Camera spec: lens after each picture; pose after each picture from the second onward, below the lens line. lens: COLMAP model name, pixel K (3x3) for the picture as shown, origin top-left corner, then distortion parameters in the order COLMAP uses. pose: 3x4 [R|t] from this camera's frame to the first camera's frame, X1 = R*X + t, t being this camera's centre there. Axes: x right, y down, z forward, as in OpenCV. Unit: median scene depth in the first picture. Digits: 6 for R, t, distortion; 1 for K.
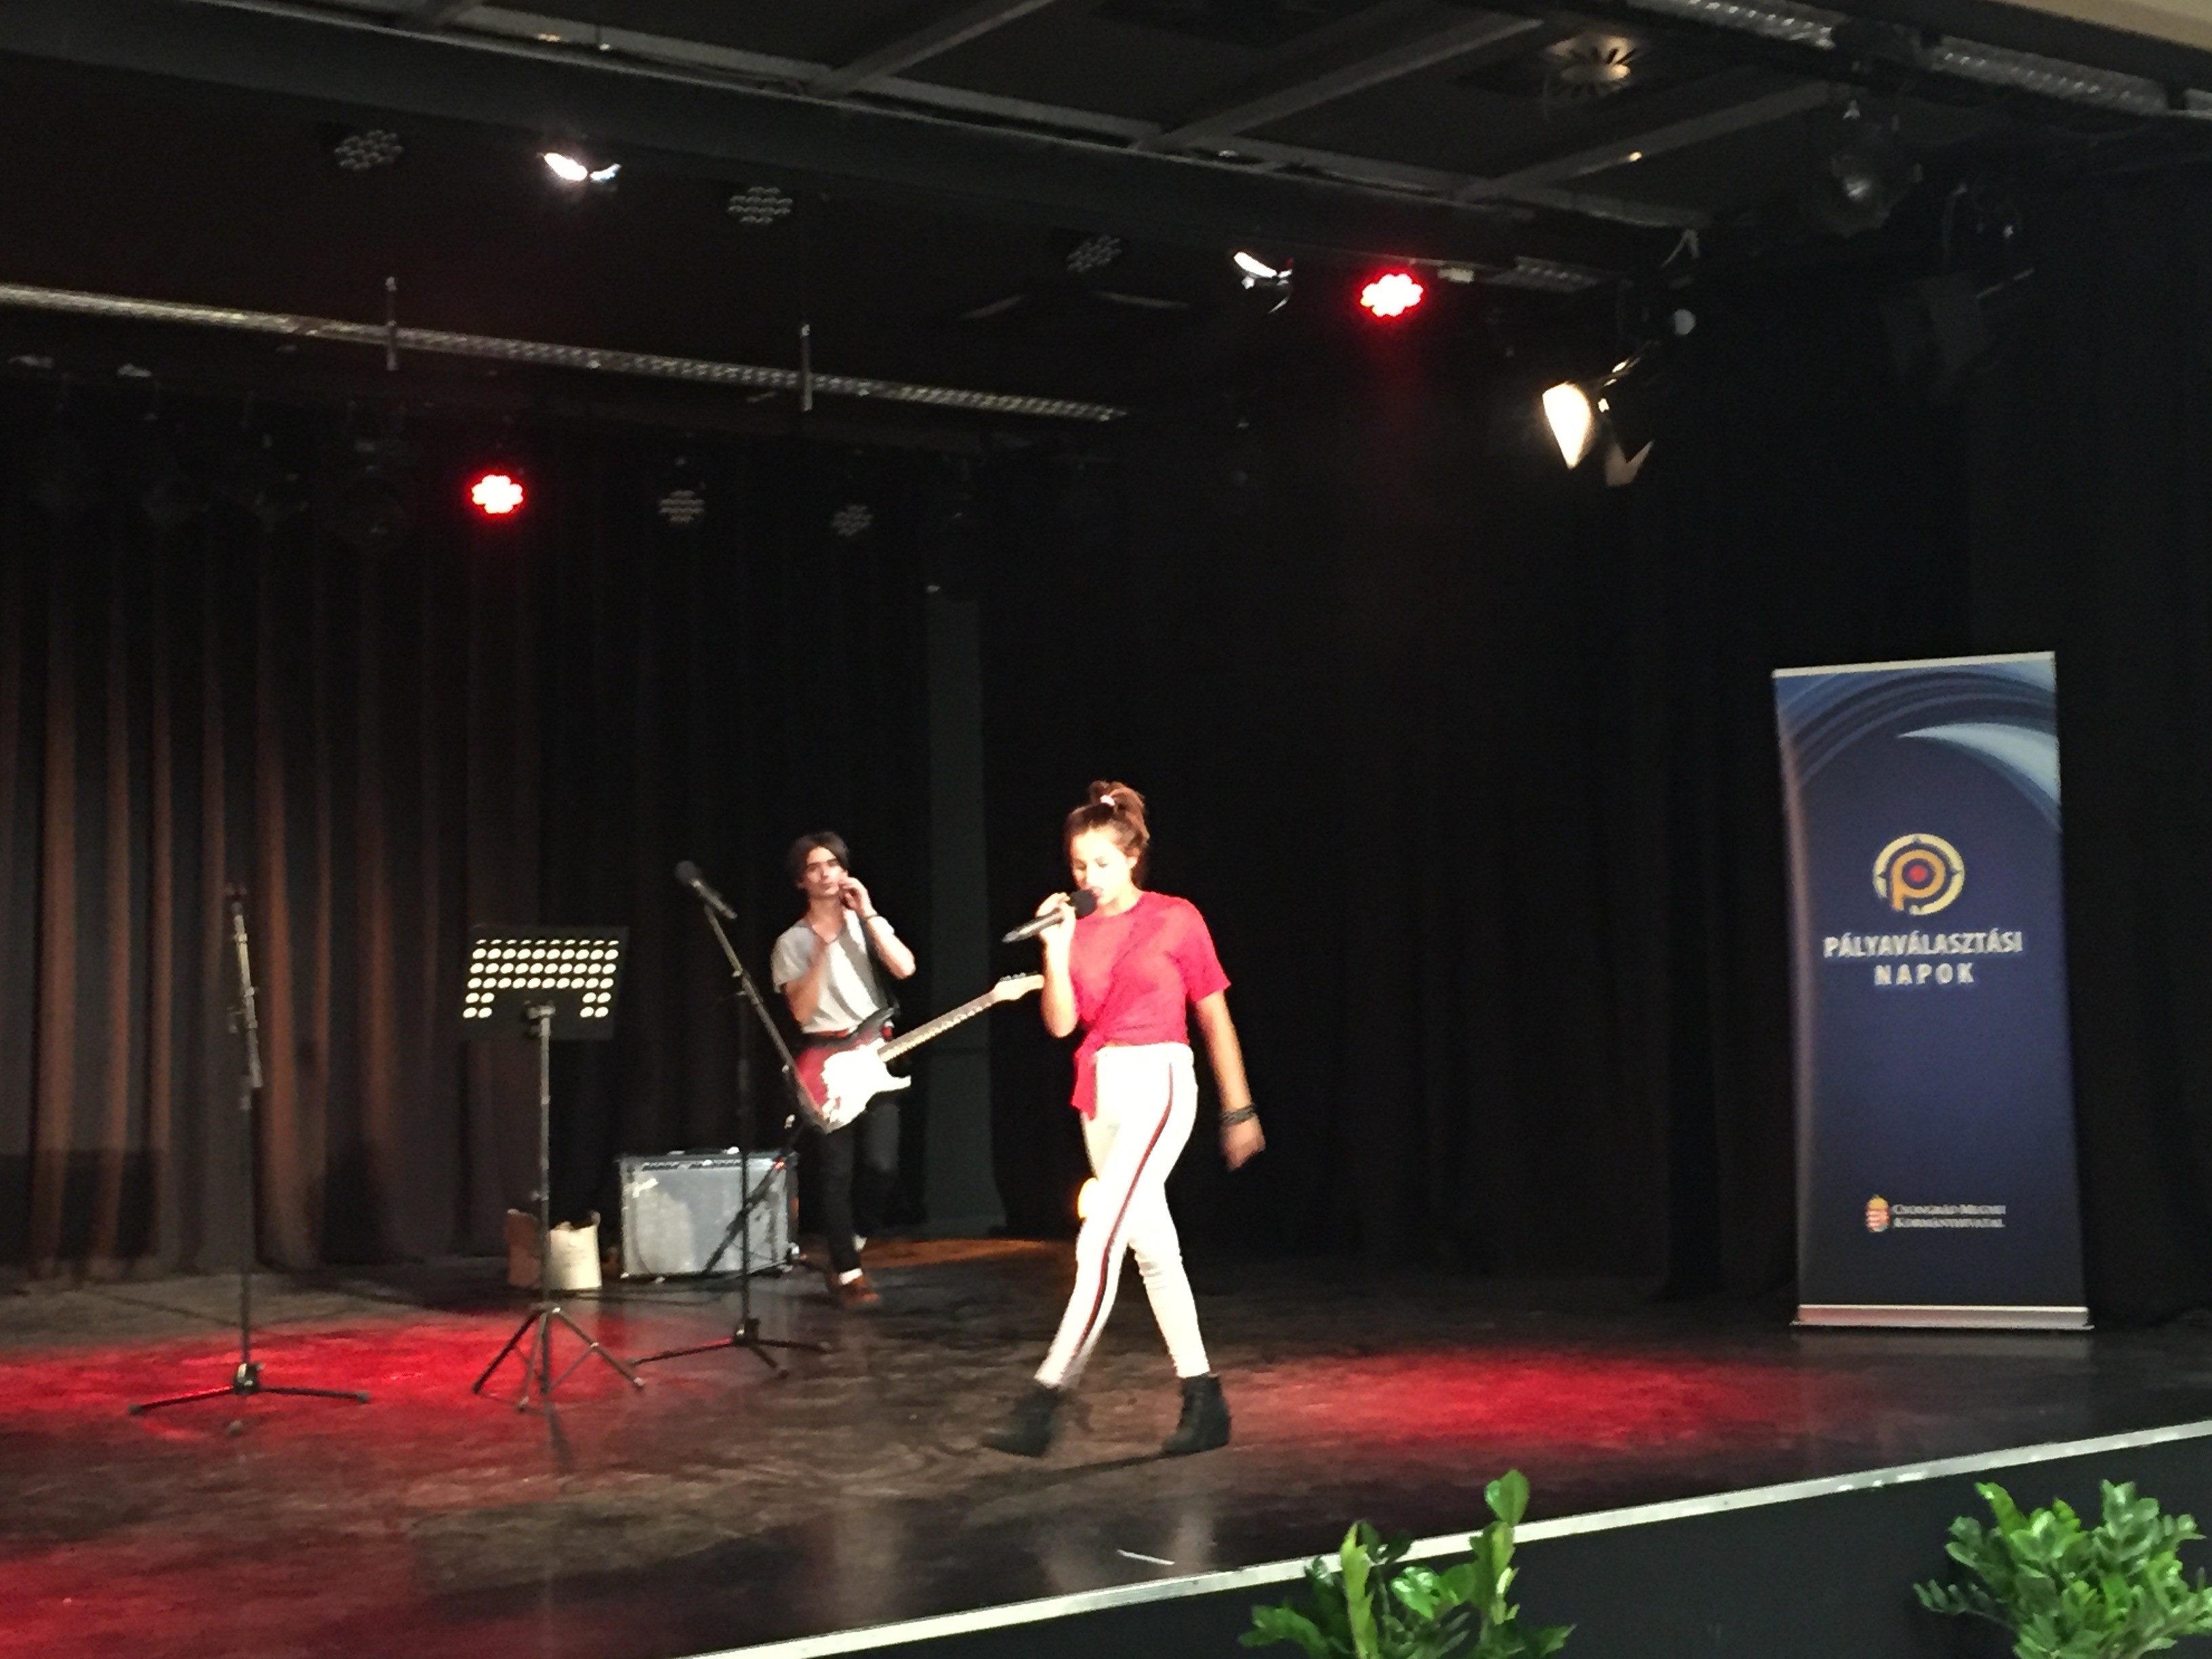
lens RADIAL K [[3108.1, 0, 1093.4], [0, 3108.1, 824.1], [0, 0, 1]] dist [0.047486, 0.087831]
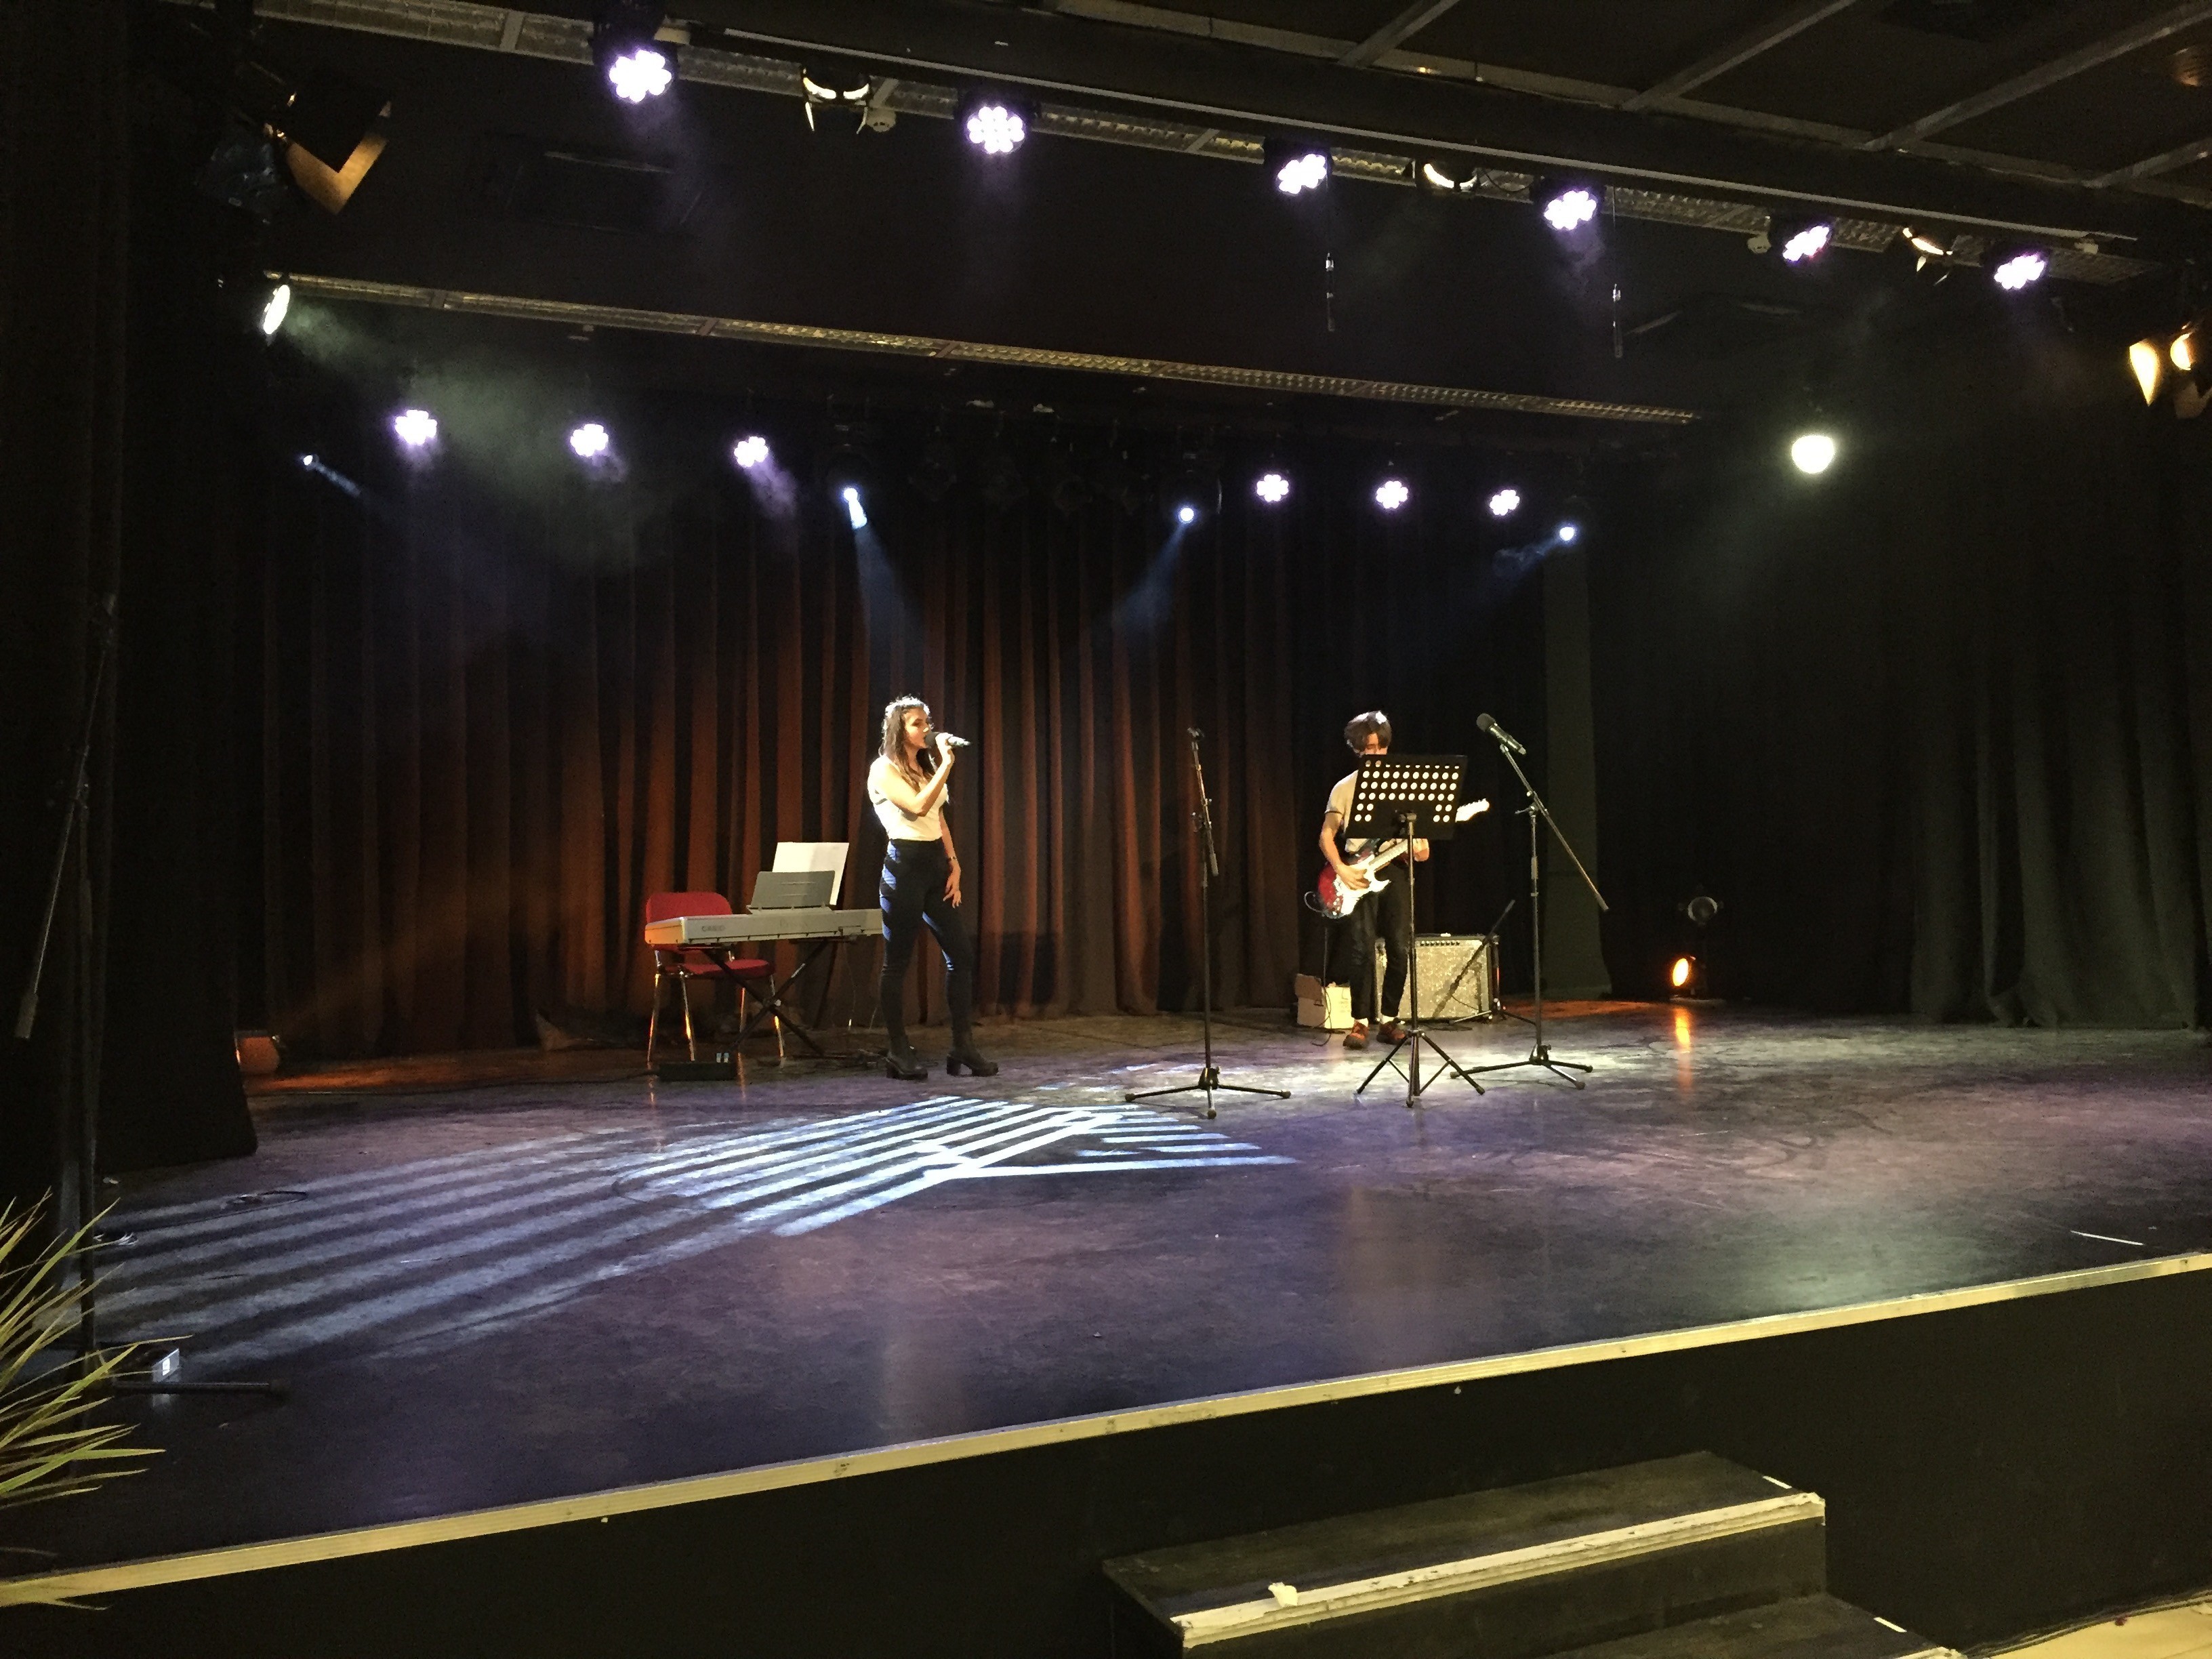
lens RADIAL K [[1877.3, 0, 1101.1], [0, 1877.3, 827.5], [0, 0, 1]] dist [0.072995, -0.090287]
pose [[0.982658, -0.007609, -0.185272, -0.154956], [0.013395, 0.999460, 0.029995, 0.037653], [0.184944, -0.031956, 0.982229, 0.160006]]
